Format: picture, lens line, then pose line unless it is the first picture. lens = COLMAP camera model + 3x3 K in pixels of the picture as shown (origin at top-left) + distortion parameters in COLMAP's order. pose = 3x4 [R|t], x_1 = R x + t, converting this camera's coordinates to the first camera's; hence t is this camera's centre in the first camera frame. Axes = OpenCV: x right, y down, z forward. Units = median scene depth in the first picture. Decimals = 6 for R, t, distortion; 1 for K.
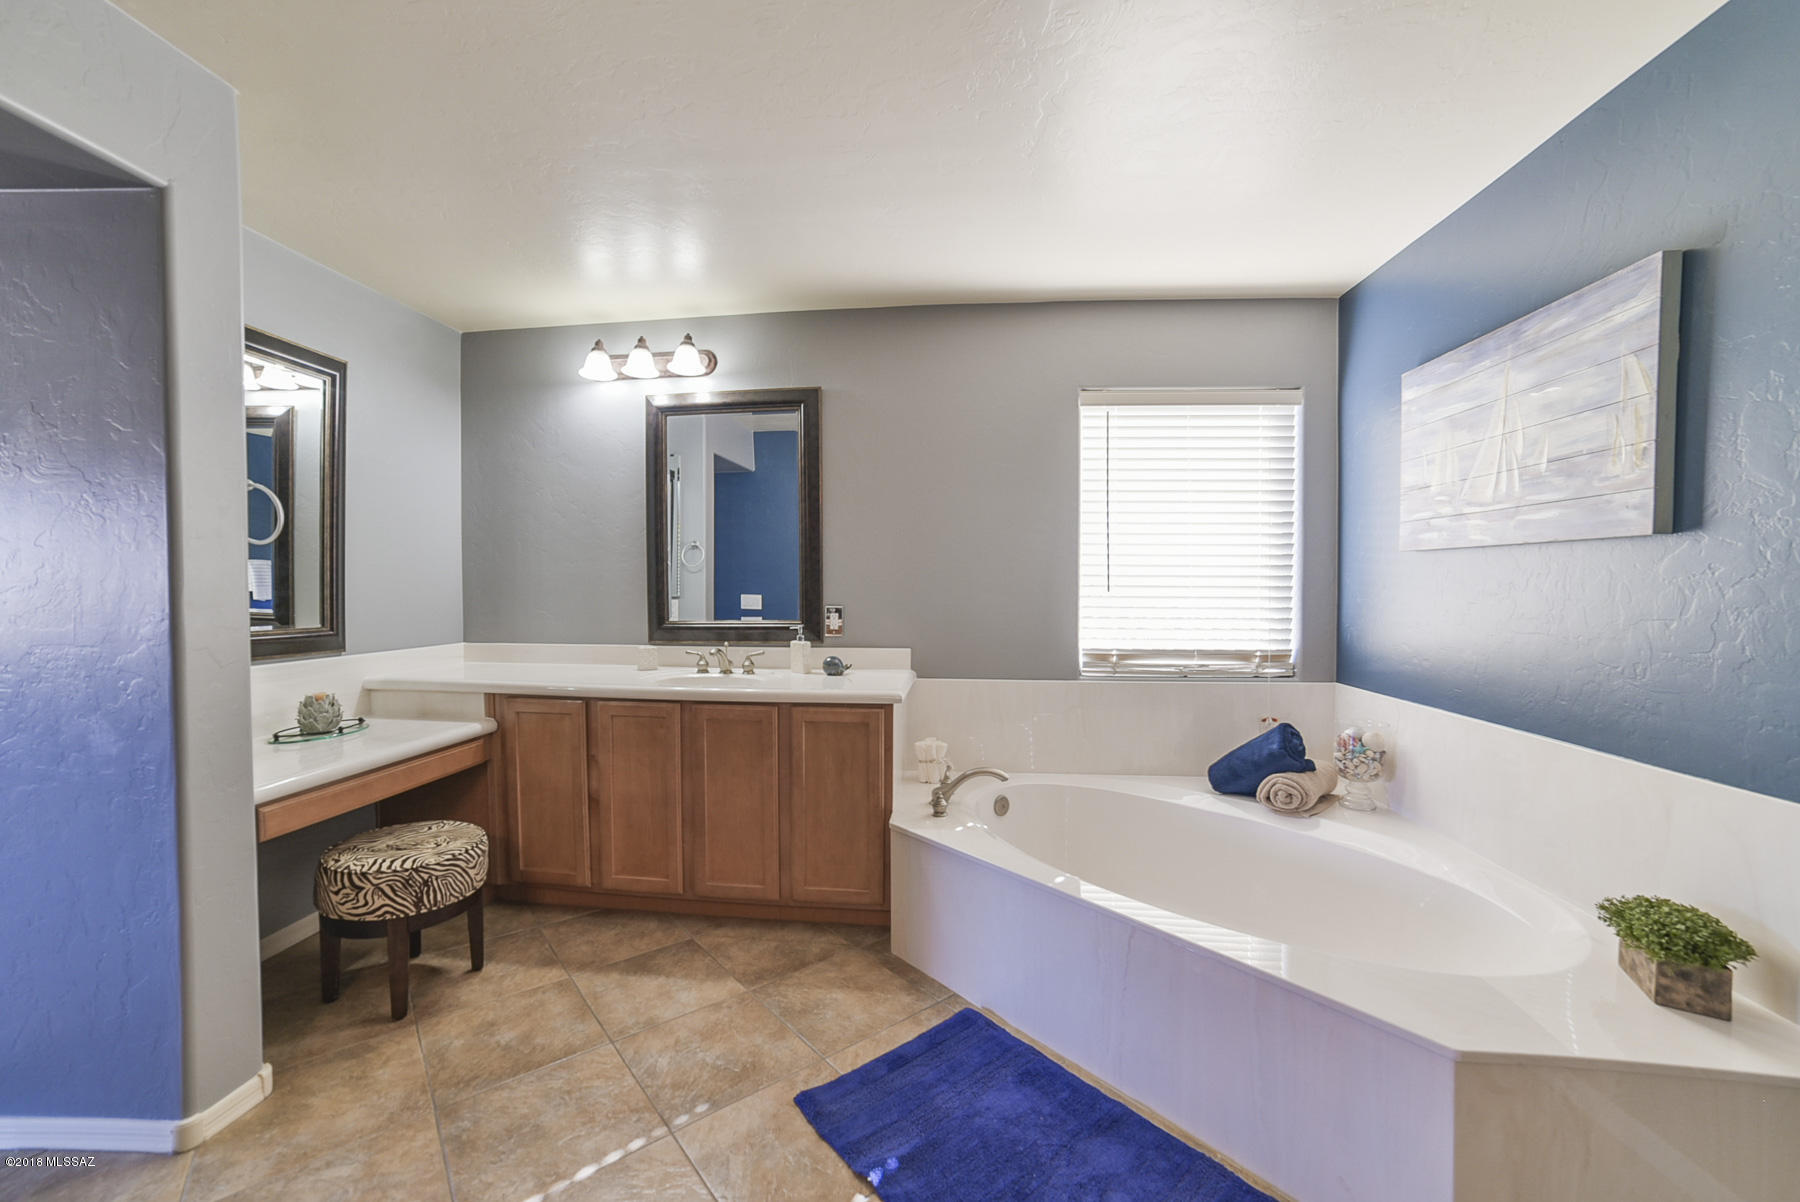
lens RADIAL K [[718.2, 0, 900.0], [0, 718.2, 601.0], [0, 0, 1]] dist [-0.076580, 0.028898]
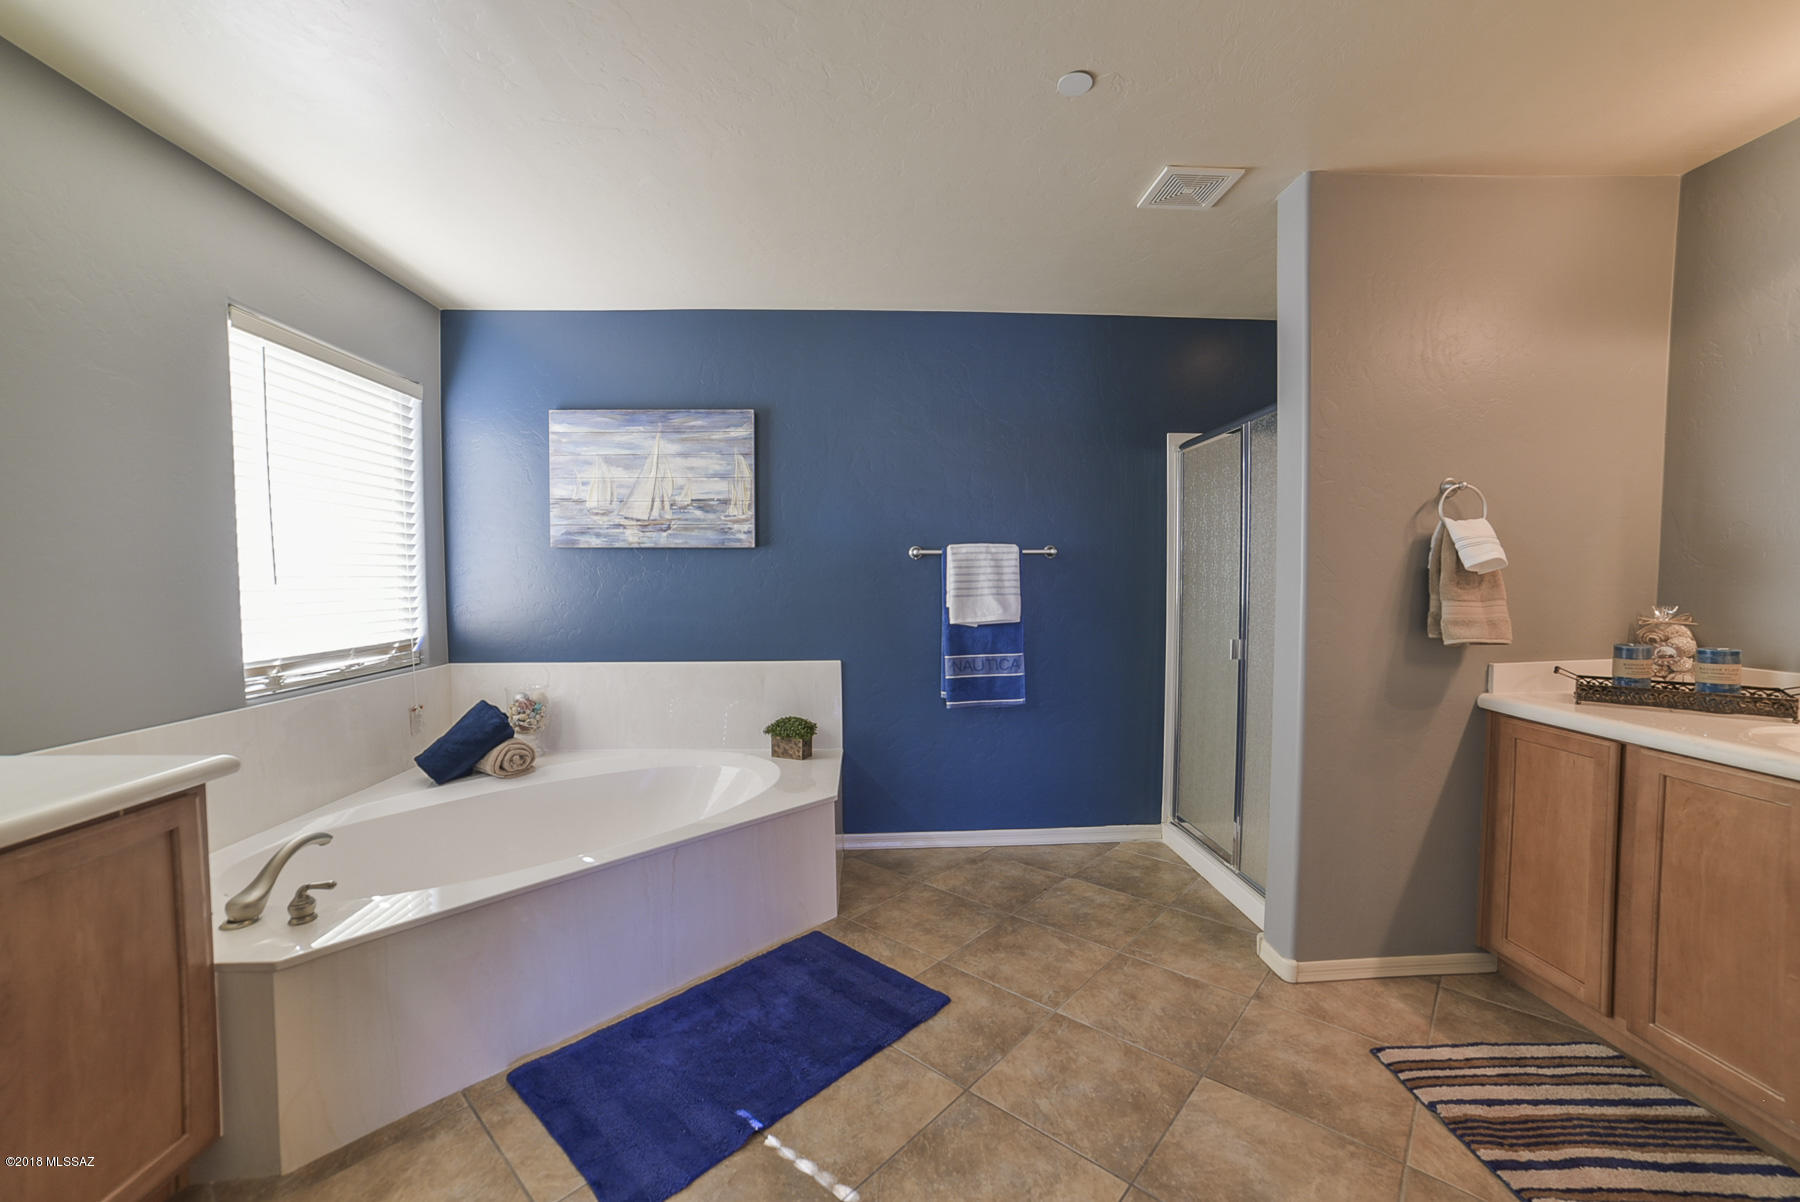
lens RADIAL K [[718.2, 0, 900.0], [0, 718.2, 601.0], [0, 0, 1]] dist [-0.076580, 0.028898]
pose [[-0.149697, -0.040334, 0.987909, -0.763585], [0.026325, 0.998651, 0.044762, -0.015259], [-0.988381, 0.032707, -0.148433, 0.630587]]
